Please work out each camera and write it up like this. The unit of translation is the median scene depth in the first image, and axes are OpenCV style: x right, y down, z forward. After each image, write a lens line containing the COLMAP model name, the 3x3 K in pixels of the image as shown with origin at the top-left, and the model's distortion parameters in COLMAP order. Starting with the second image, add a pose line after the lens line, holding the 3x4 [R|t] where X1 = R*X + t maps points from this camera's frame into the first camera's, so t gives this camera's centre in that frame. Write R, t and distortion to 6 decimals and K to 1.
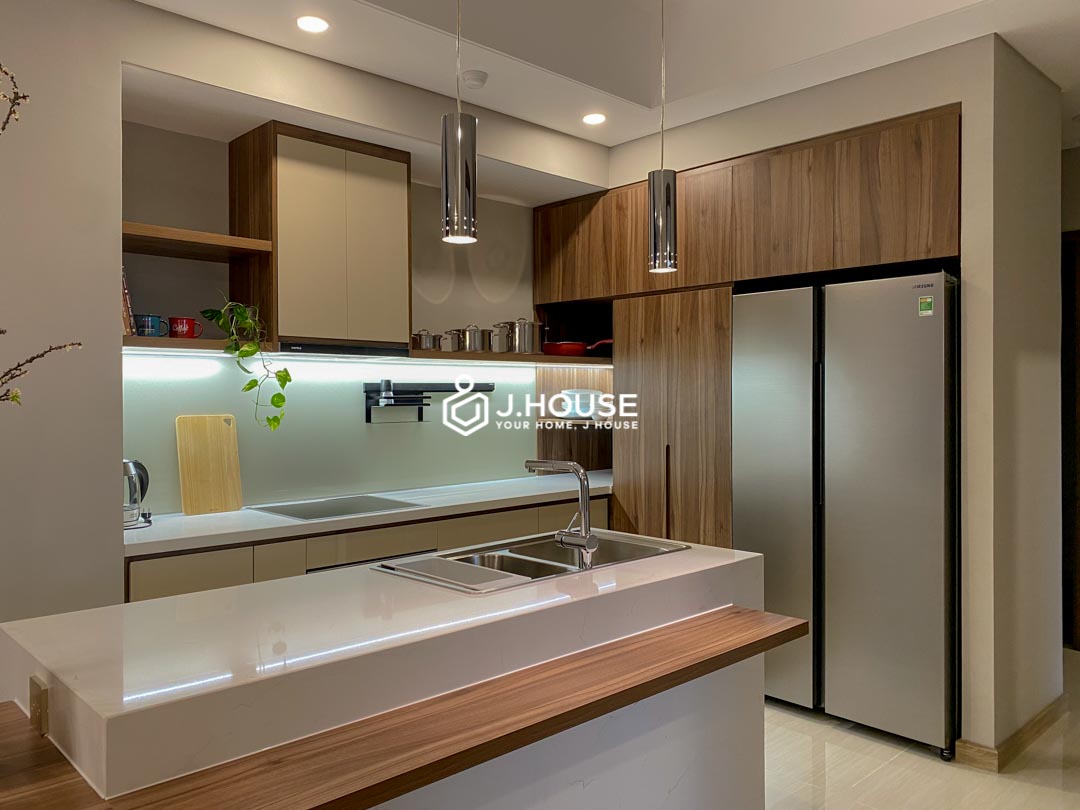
lens RADIAL K [[816.5, 0, 544.2], [0, 816.5, 396.6], [0, 0, 1]] dist [0.035458, -0.111879]
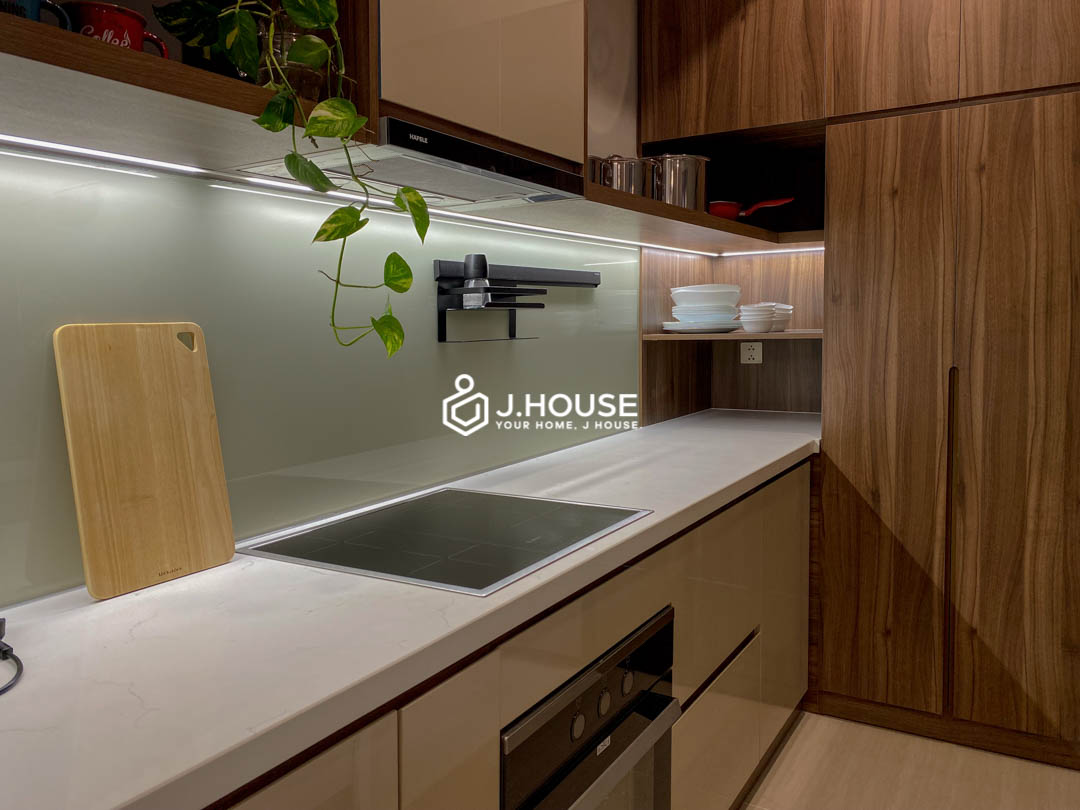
lens RADIAL K [[883.6, 0, 607.1], [0, 883.6, 339.0], [0, 0, 1]] dist [0.045670, -0.000283]
pose [[0.961639, -0.024411, 0.273230, -0.266053], [0.020668, 0.999649, 0.016569, 0.023350], [-0.273539, -0.010287, 0.961806, 0.456908]]
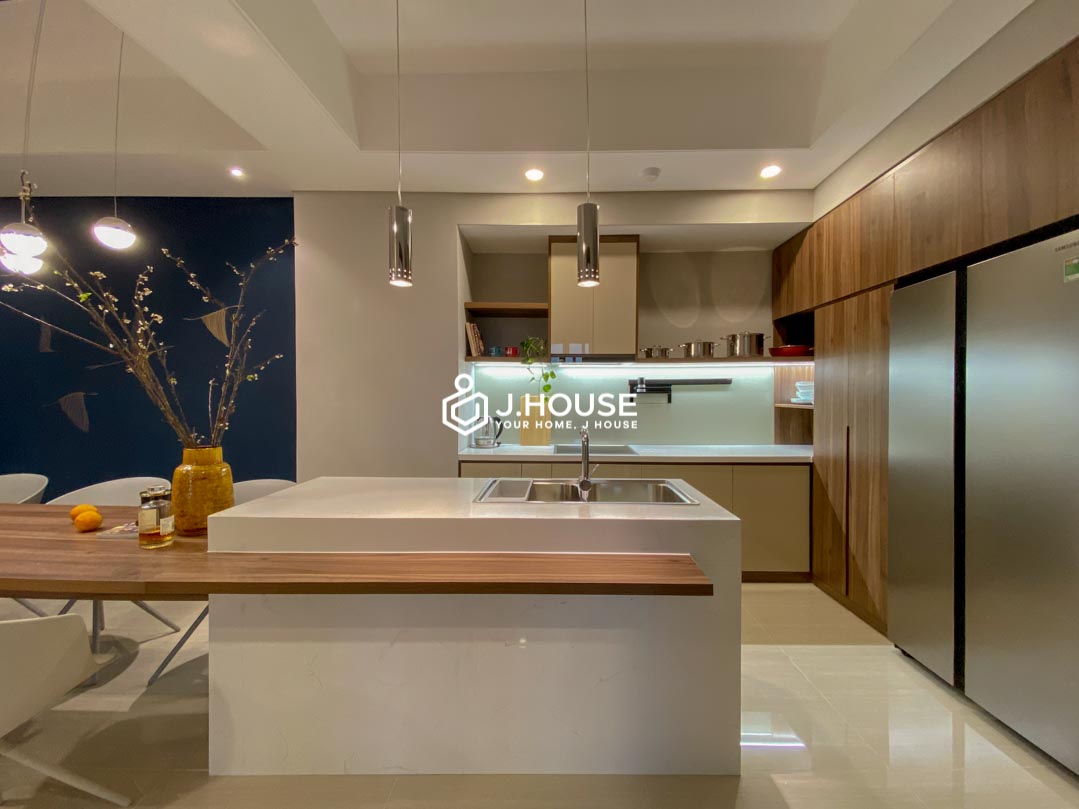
lens RADIAL K [[451.6, 0, 539.5], [0, 451.6, 404.5], [0, 0, 1]] dist [0.002264, -0.000111]
pose [[0.712991, 0.018609, -0.700927, 0.294681], [-0.000227, 0.999654, 0.026309, 0.010334], [0.701173, -0.018599, 0.712748, 0.214911]]
